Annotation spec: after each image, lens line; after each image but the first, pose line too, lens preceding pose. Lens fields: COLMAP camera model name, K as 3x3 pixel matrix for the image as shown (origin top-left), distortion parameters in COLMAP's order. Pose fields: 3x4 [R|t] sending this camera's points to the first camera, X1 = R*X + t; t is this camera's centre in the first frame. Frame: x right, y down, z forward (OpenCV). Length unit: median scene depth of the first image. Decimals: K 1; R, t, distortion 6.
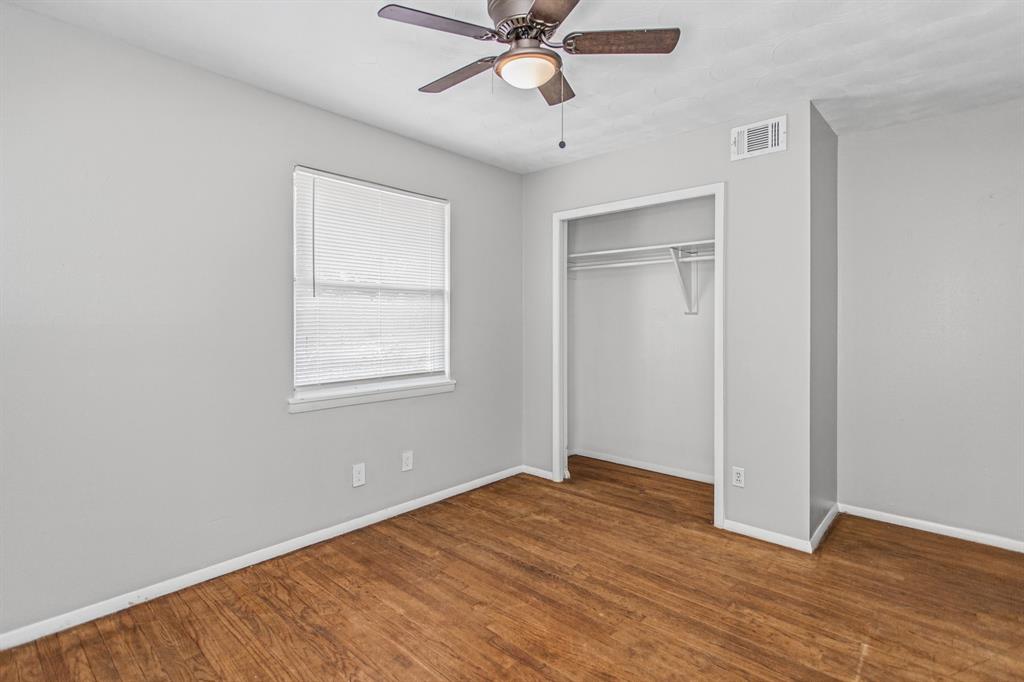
lens RADIAL K [[494.1, 0, 510.7], [0, 494.1, 324.8], [0, 0, 1]] dist [0.005647, 0.000671]
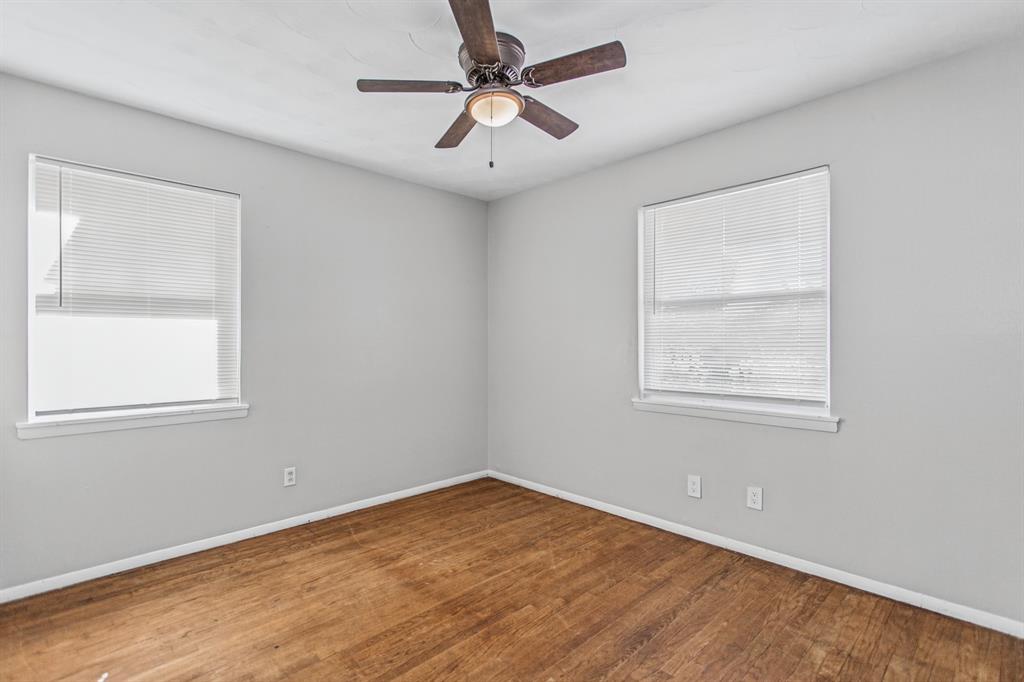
lens RADIAL K [[486.4, 0, 517.4], [0, 486.4, 340.7], [0, 0, 1]] dist [0.000538, 0.000466]
pose [[-0.053156, -0.001406, -0.998585, 0.771546], [-0.009057, 0.999959, -0.000926, 0.011222], [0.998545, 0.008995, -0.053167, 0.752192]]
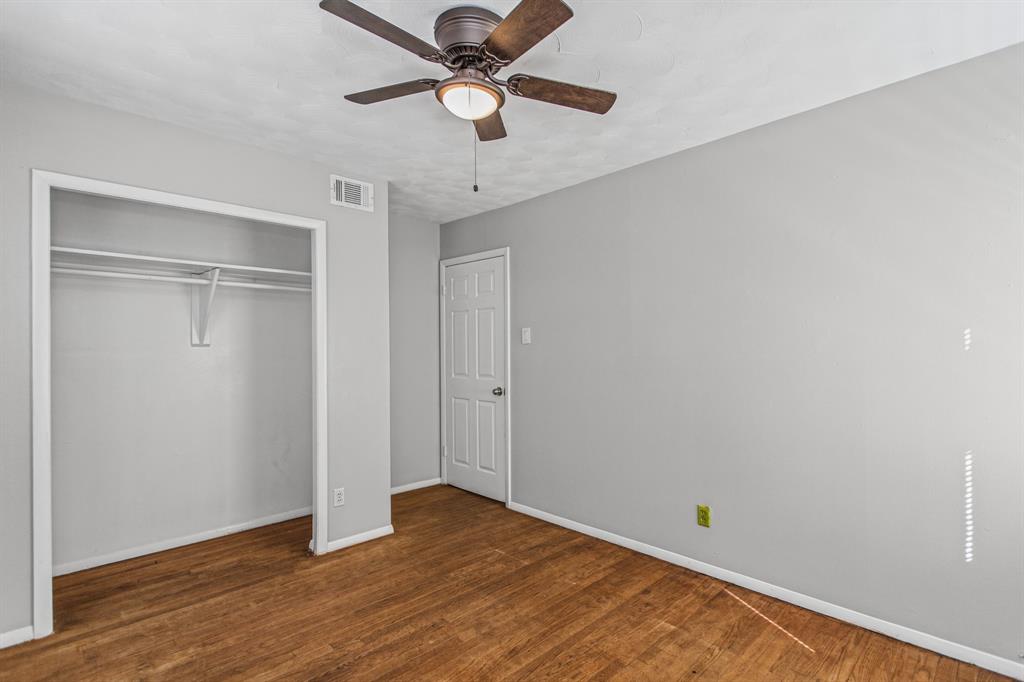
lens RADIAL K [[491.5, 0, 512.1], [0, 491.5, 346.8], [0, 0, 1]] dist [0.002063, 0.000803]
pose [[0.063790, 0.000827, 0.997963, -0.627167], [0.016446, 0.999863, -0.001880, -0.014173], [-0.997828, 0.016533, 0.063768, 0.581496]]
